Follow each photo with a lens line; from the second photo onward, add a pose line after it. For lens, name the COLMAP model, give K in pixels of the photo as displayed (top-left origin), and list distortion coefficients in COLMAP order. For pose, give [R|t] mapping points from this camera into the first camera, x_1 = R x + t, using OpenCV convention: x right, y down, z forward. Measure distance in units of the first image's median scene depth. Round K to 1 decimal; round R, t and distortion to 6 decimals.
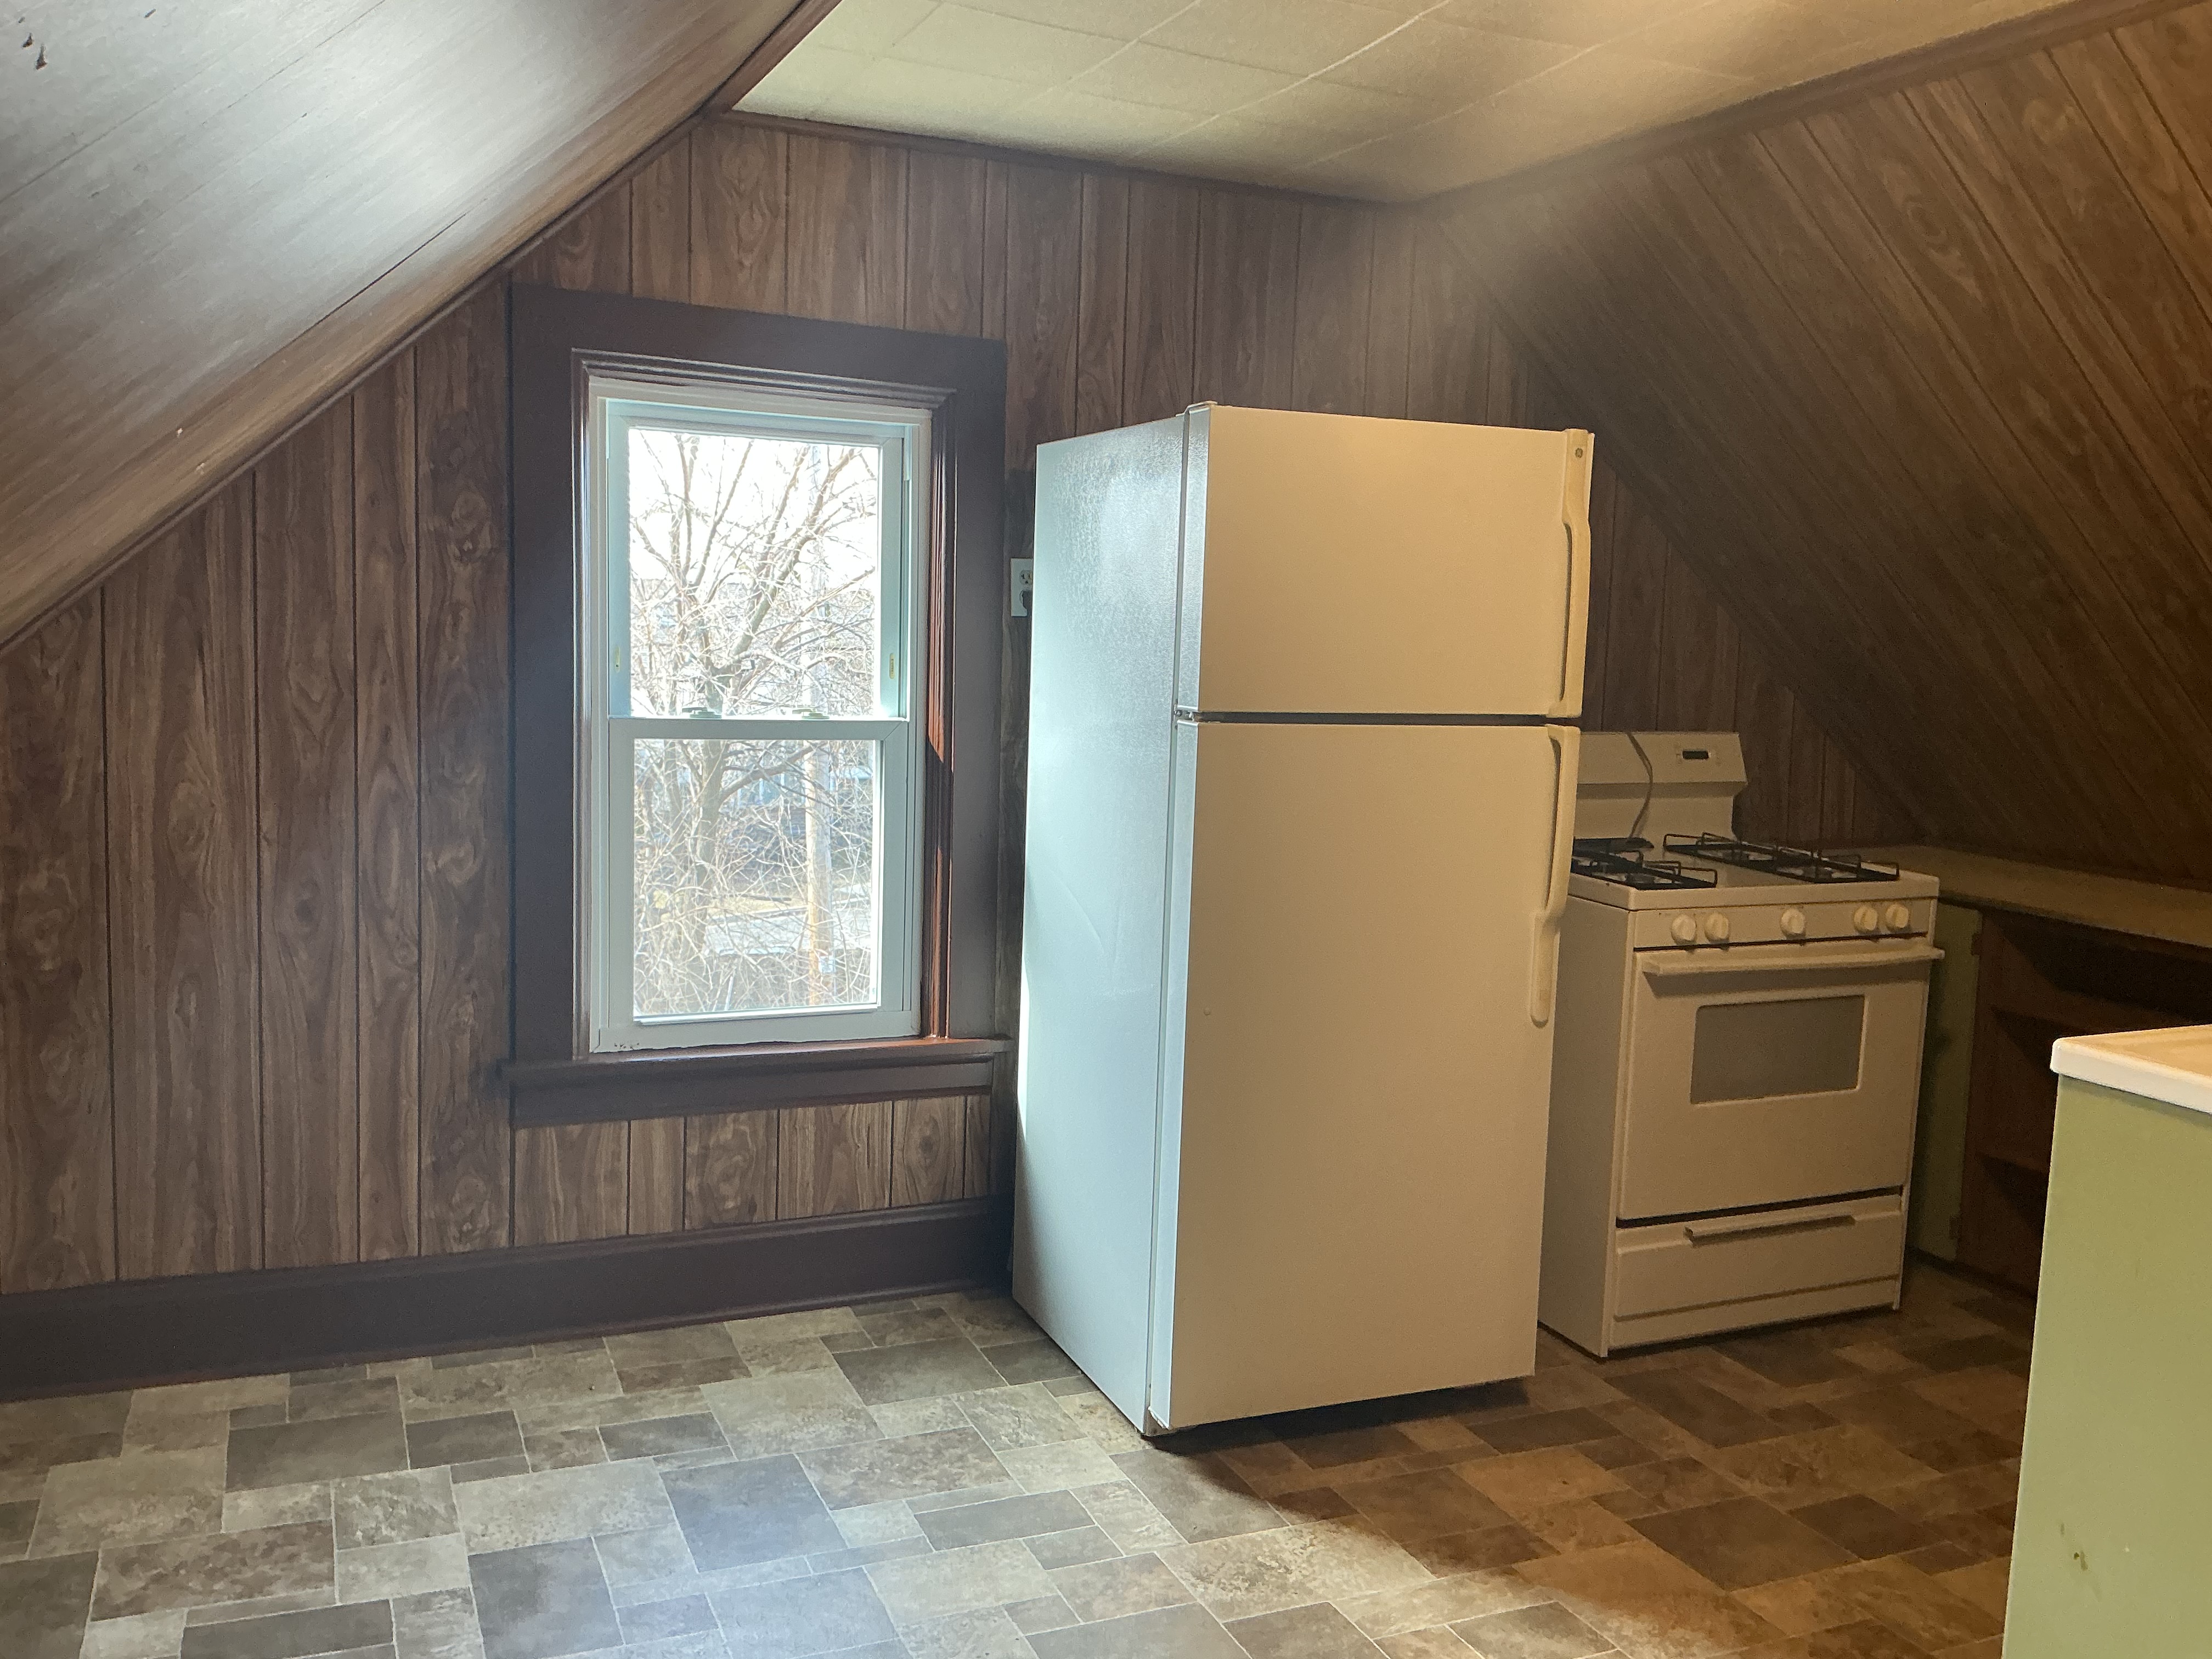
lens RADIAL K [[1884.6, 0, 1080.2], [0, 1884.6, 821.3], [0, 0, 1]] dist [0.146147, -0.305923]
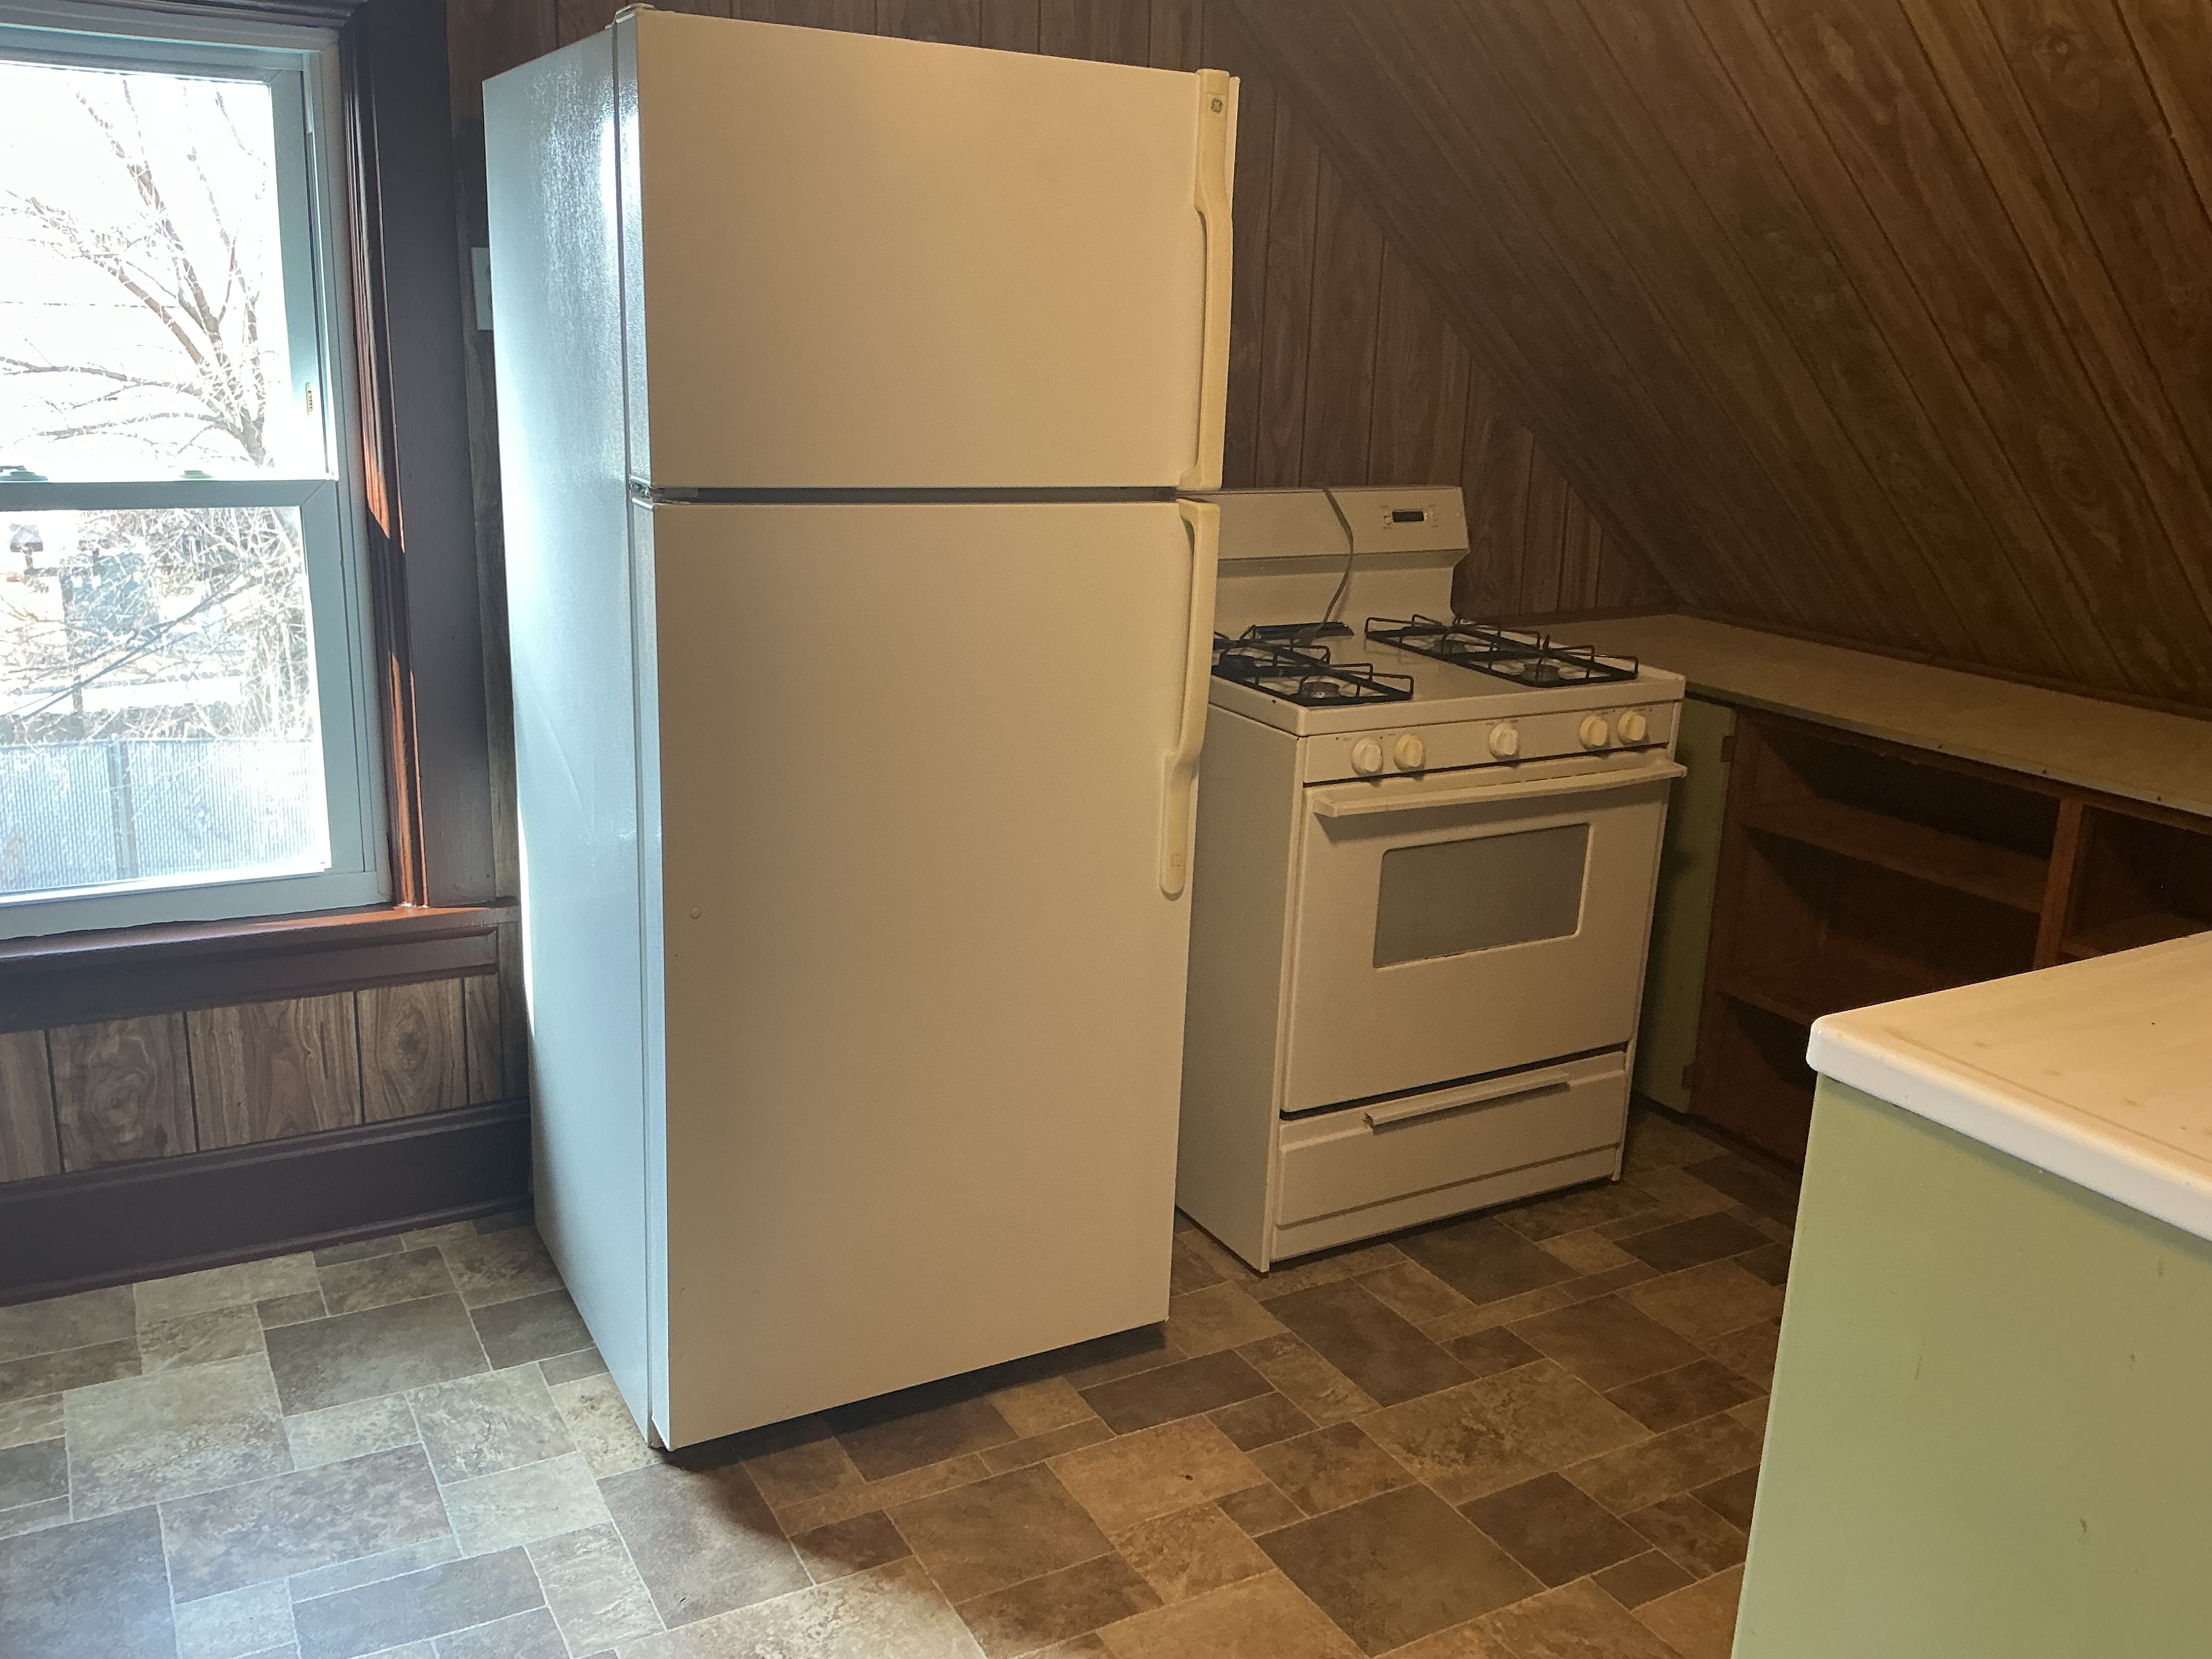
lens RADIAL K [[1884.6, 0, 1080.2], [0, 1884.6, 821.3], [0, 0, 1]] dist [0.146147, -0.305923]
pose [[0.994530, -0.020781, 0.102362, 0.119391], [0.005156, 0.988582, 0.150595, -0.034883], [-0.104323, -0.149244, 0.983282, 0.244038]]
